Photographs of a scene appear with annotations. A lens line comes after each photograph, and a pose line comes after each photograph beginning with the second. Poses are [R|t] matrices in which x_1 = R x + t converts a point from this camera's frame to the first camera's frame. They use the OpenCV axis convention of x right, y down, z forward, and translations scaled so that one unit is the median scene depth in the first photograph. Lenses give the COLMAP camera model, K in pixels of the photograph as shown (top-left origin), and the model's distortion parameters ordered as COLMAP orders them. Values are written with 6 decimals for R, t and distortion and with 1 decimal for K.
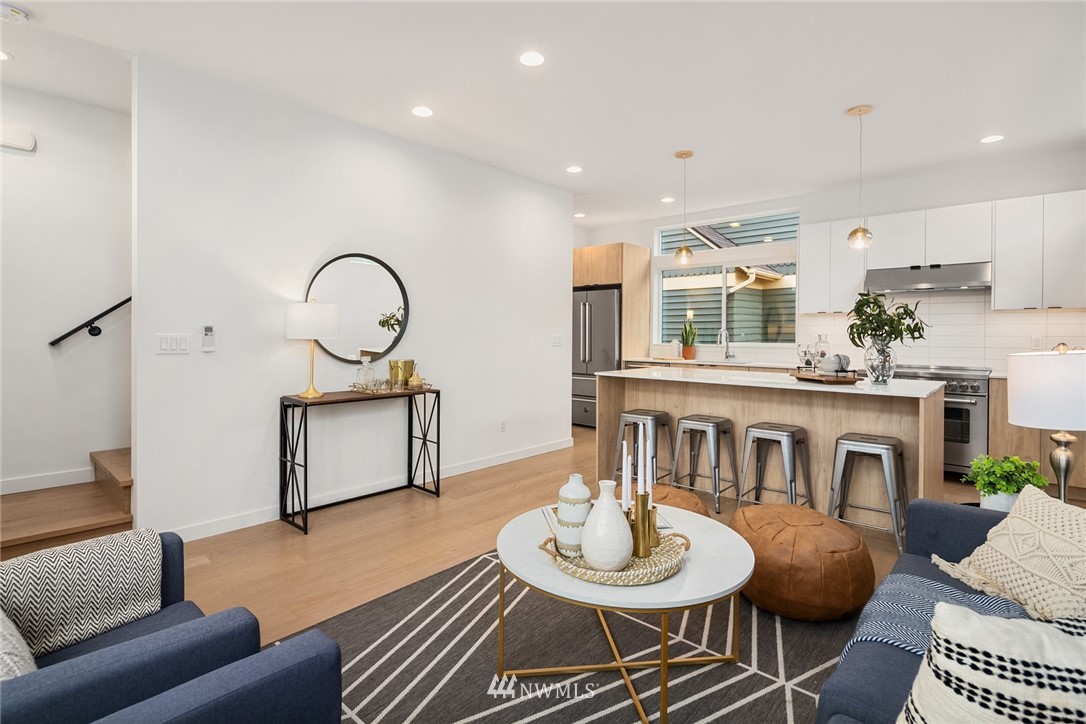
lens RADIAL K [[523.9, 0, 544.6], [0, 523.9, 342.5], [0, 0, 1]] dist [0.001781, 0.000376]
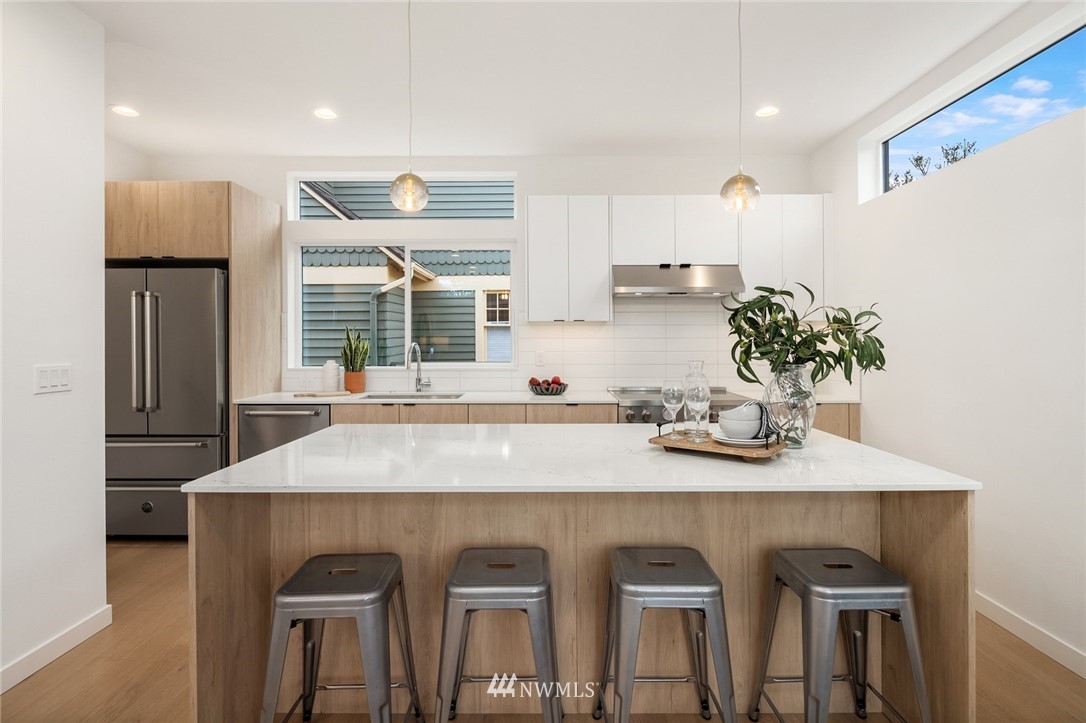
lens RADIAL K [[523.9, 0, 544.6], [0, 523.9, 342.0], [0, 0, 1]] dist [0.001781, 0.000376]
pose [[0.743638, -0.008924, 0.668523, 0.030998], [0.017734, 0.999822, -0.006380, -0.020324], [-0.668347, 0.016600, 0.743664, 0.415684]]
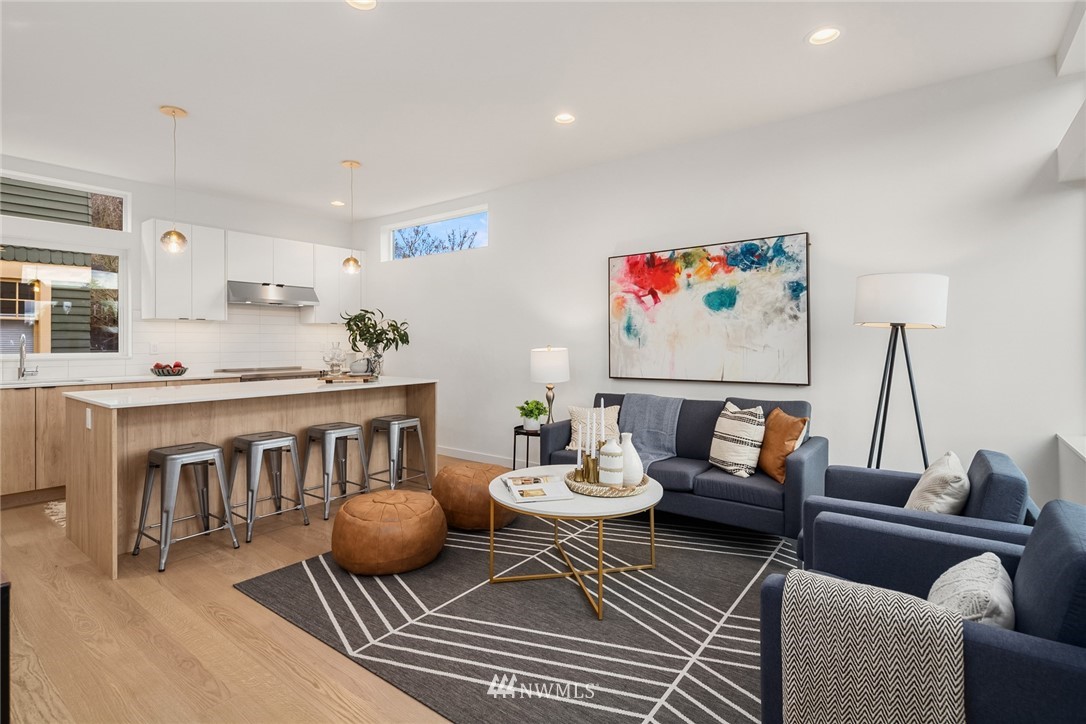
lens RADIAL K [[523.9, 0, 544.6], [0, 523.9, 342.5], [0, 0, 1]] dist [0.001781, 0.000376]
pose [[-0.085561, -0.008460, 0.996297, -0.403465], [0.015615, 0.999830, 0.009831, -0.011259], [-0.996211, 0.016398, -0.085414, 0.375219]]
